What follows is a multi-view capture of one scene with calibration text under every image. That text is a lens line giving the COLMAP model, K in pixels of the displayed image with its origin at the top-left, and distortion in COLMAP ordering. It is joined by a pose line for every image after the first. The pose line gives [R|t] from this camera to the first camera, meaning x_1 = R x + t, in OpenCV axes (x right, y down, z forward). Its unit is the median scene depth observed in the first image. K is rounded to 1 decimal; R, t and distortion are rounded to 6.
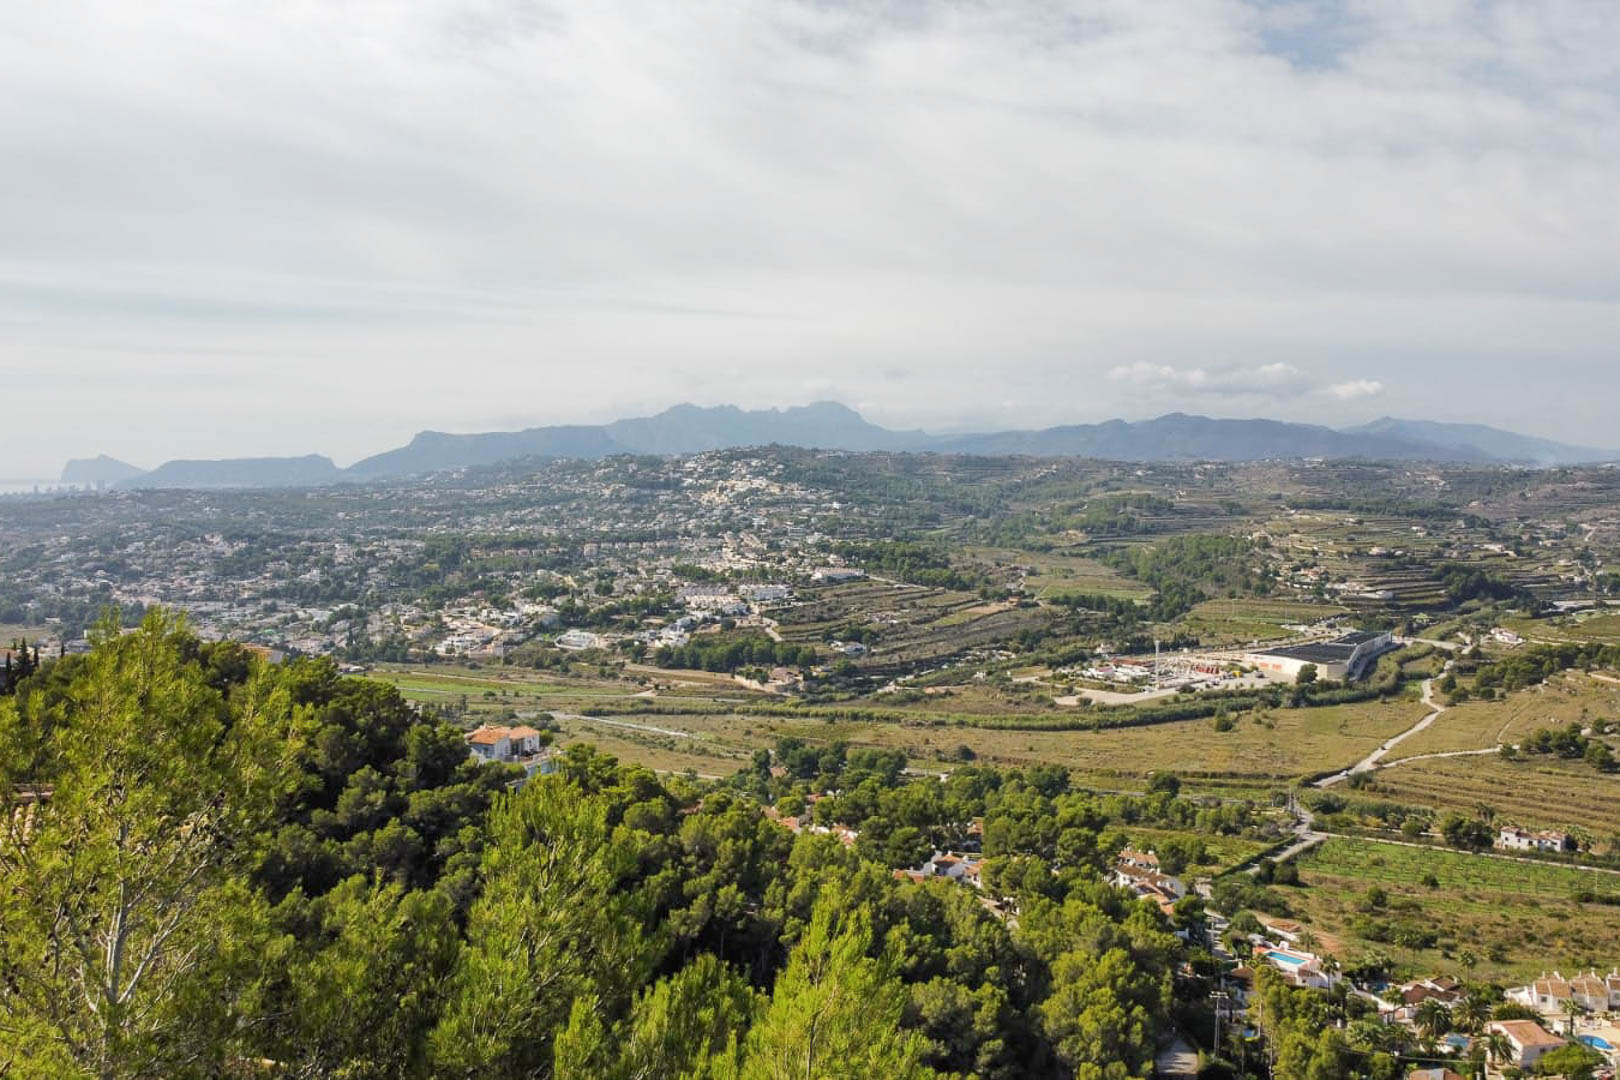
lens RADIAL K [[1448.6, 0, 818.4], [0, 1448.6, 549.0], [0, 0, 1]] dist [0.006517, -0.010264]
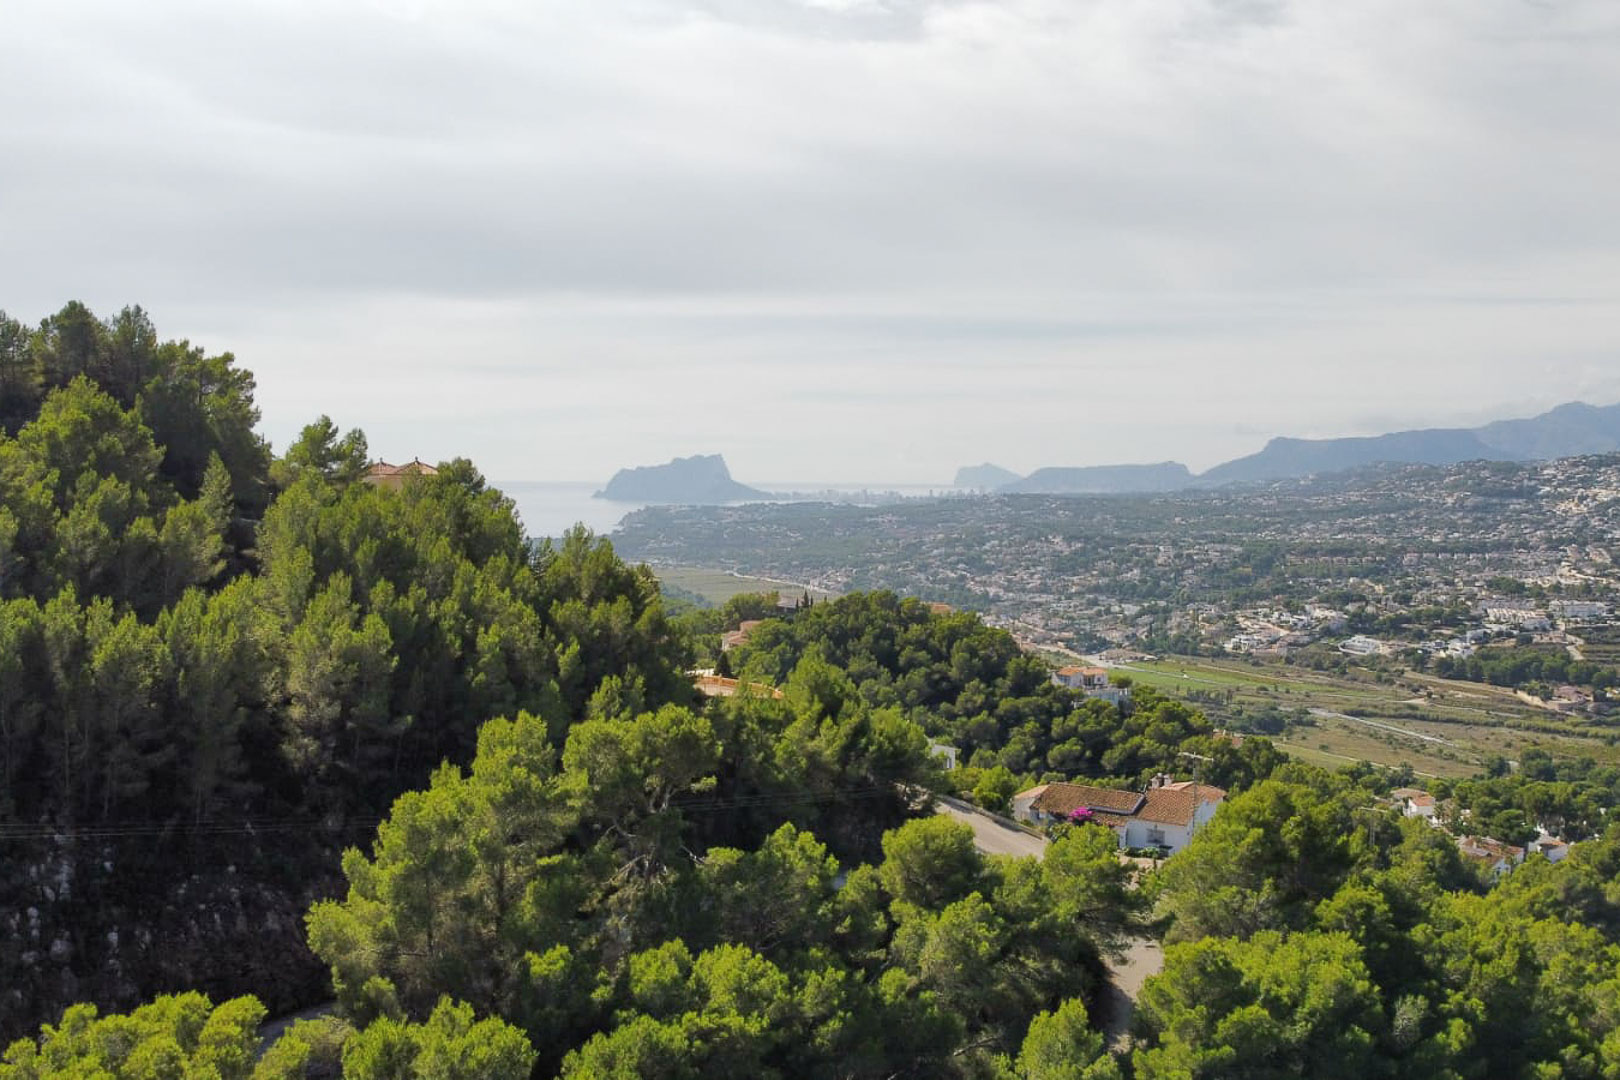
lens RADIAL K [[1448.6, 0, 818.4], [0, 1448.6, 549.0], [0, 0, 1]] dist [0.006517, -0.010264]
pose [[0.839252, 0.027821, -0.543030, 0.058816], [-0.030009, 0.999538, 0.004830, 0.001123], [0.542914, 0.012242, 0.839699, -0.061164]]
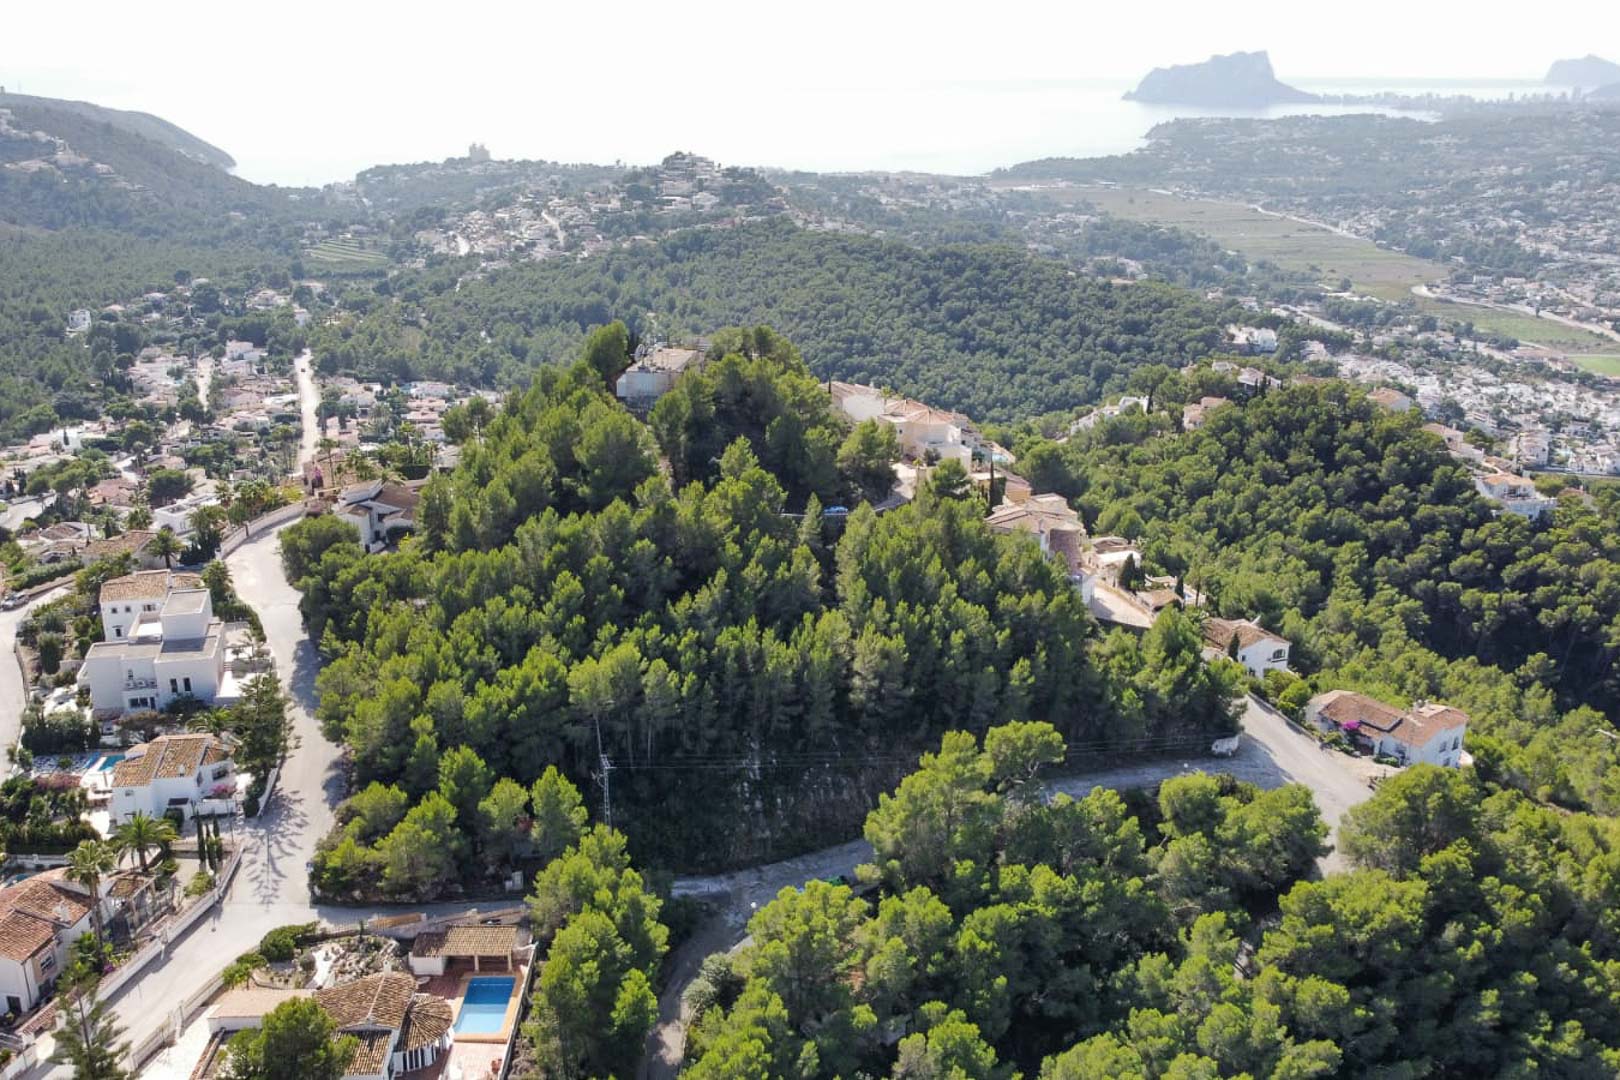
lens RADIAL K [[1448.6, 0, 818.4], [0, 1448.6, 549.0], [0, 0, 1]] dist [0.006517, -0.010264]
pose [[0.600070, 0.253429, -0.758742, 0.095295], [-0.044950, 0.957674, 0.284325, -0.037558], [0.798683, -0.136510, 0.586063, -0.094626]]
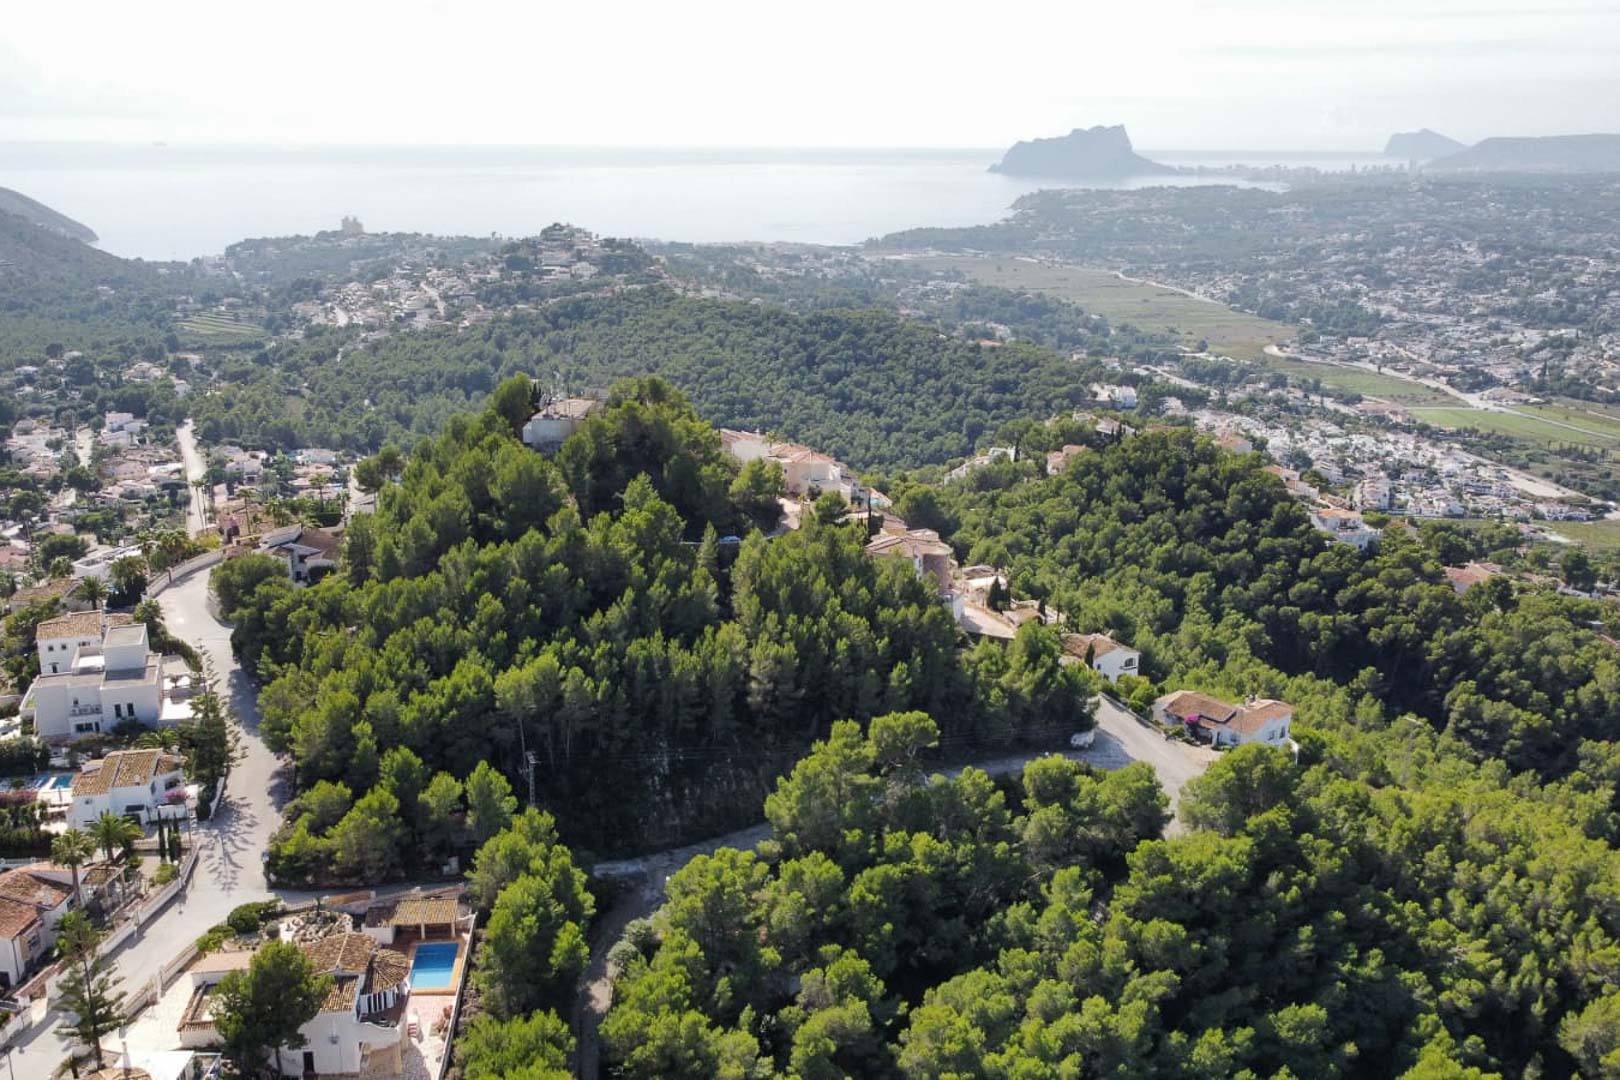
lens RADIAL K [[1448.6, 0, 818.4], [0, 1448.6, 549.0], [0, 0, 1]] dist [0.006517, -0.010264]
pose [[0.665522, 0.203224, -0.718179, 0.107330], [-0.041659, 0.970832, 0.236112, -0.037222], [0.745215, -0.127219, 0.654576, -0.105540]]
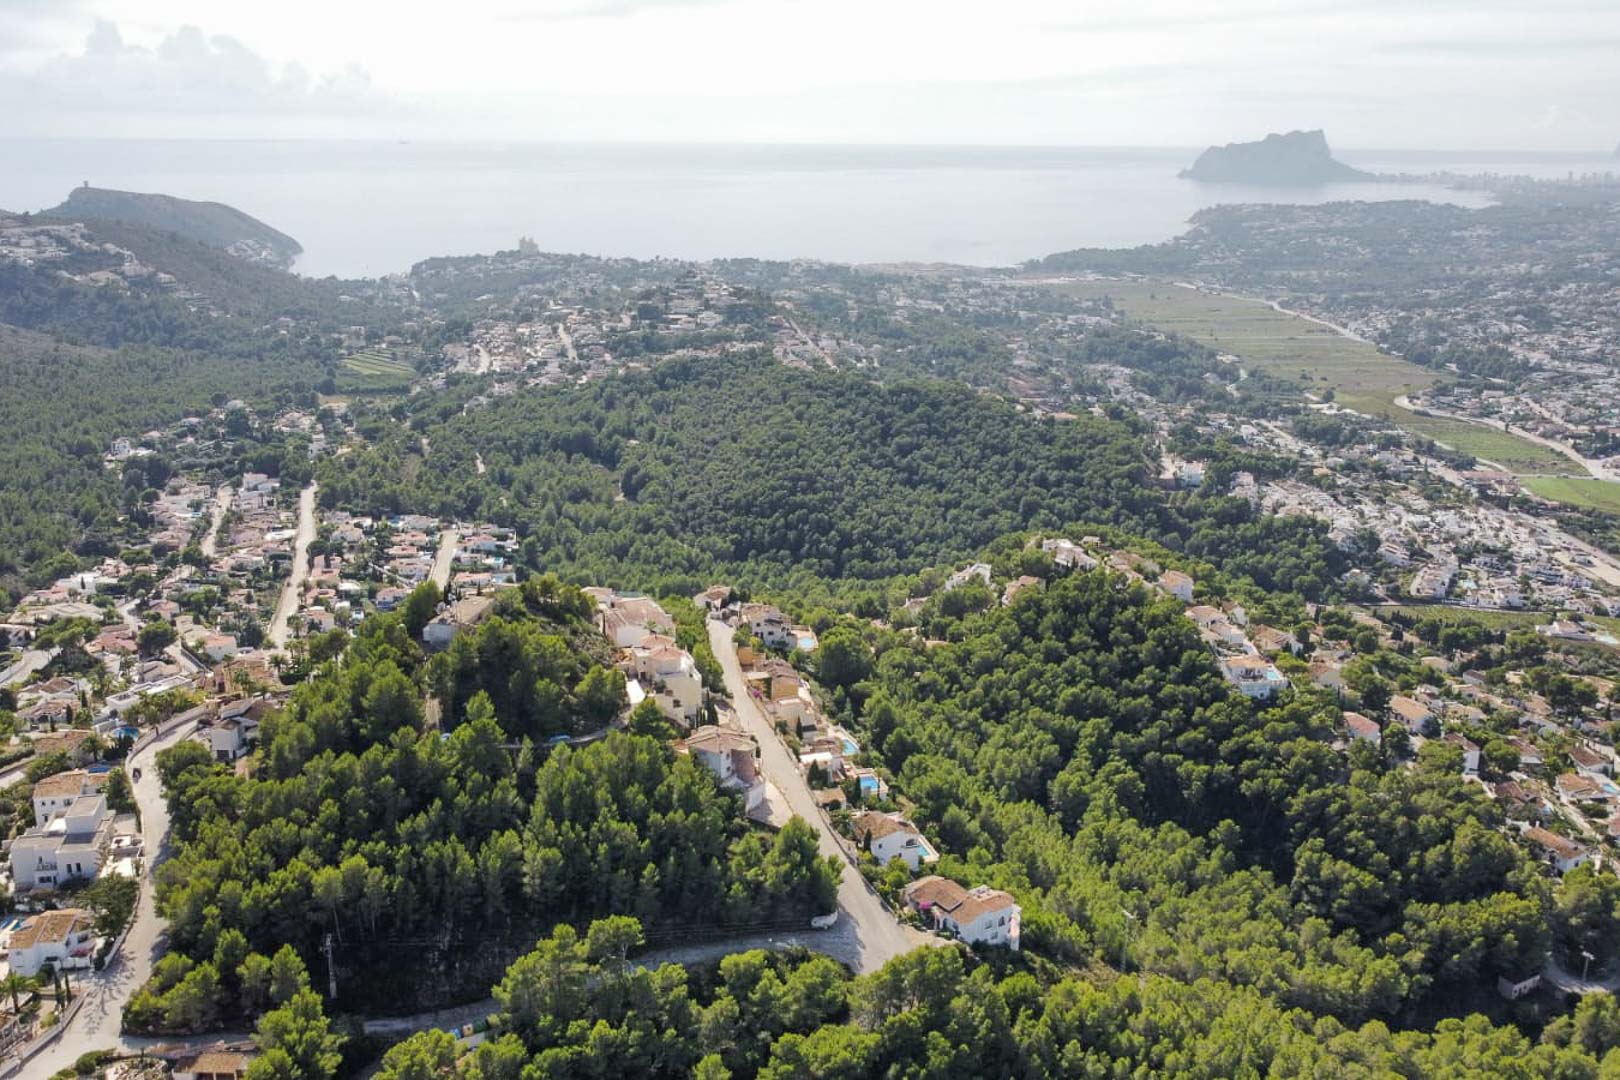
lens RADIAL K [[1448.6, 0, 818.4], [0, 1448.6, 549.0], [0, 0, 1]] dist [0.006517, -0.010264]
pose [[0.563649, 0.227004, -0.794209, 0.160991], [-0.047446, 0.968806, 0.243235, -0.077392], [0.824650, -0.099417, 0.556838, -0.086725]]
